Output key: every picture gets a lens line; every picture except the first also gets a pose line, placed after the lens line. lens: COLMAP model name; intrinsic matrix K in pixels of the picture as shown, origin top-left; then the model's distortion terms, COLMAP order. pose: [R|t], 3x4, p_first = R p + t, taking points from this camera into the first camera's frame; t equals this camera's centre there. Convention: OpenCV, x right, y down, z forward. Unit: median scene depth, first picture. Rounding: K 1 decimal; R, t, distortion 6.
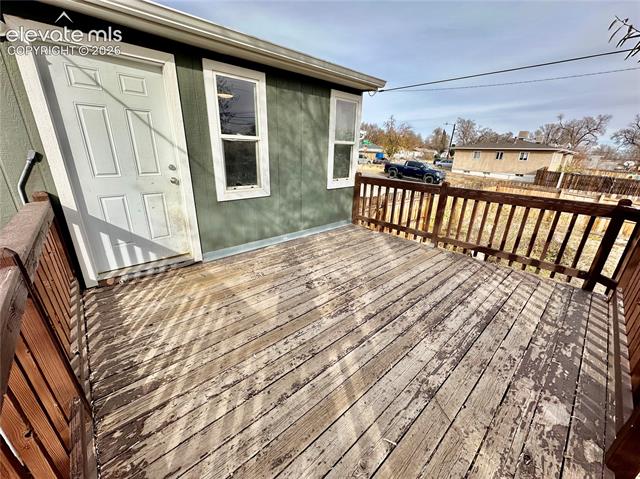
lens RADIAL K [[255.7, 0, 320.0], [0, 255.7, 239.5], [0, 0, 1]] dist [-0.000899, -0.000145]
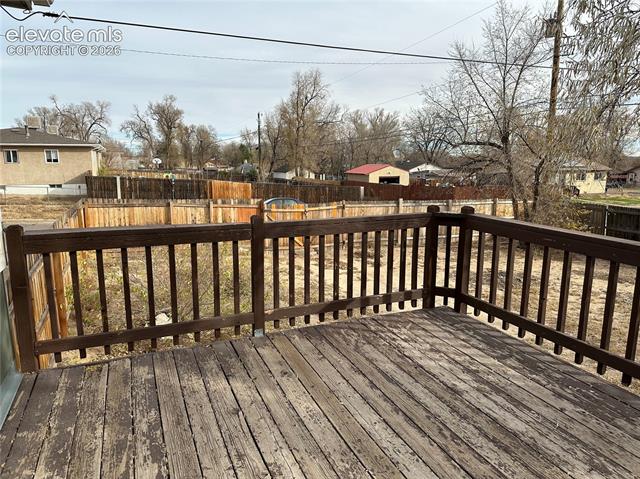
lens RADIAL K [[447.1, 0, 320.0], [0, 447.1, 239.5], [0, 0, 1]] dist [0.054631, -0.071316]
pose [[0.323185, -0.196285, 0.925756, -0.472505], [0.315417, 0.944658, 0.090180, -0.286933], [-0.892224, 0.262854, 0.367211, 0.702649]]
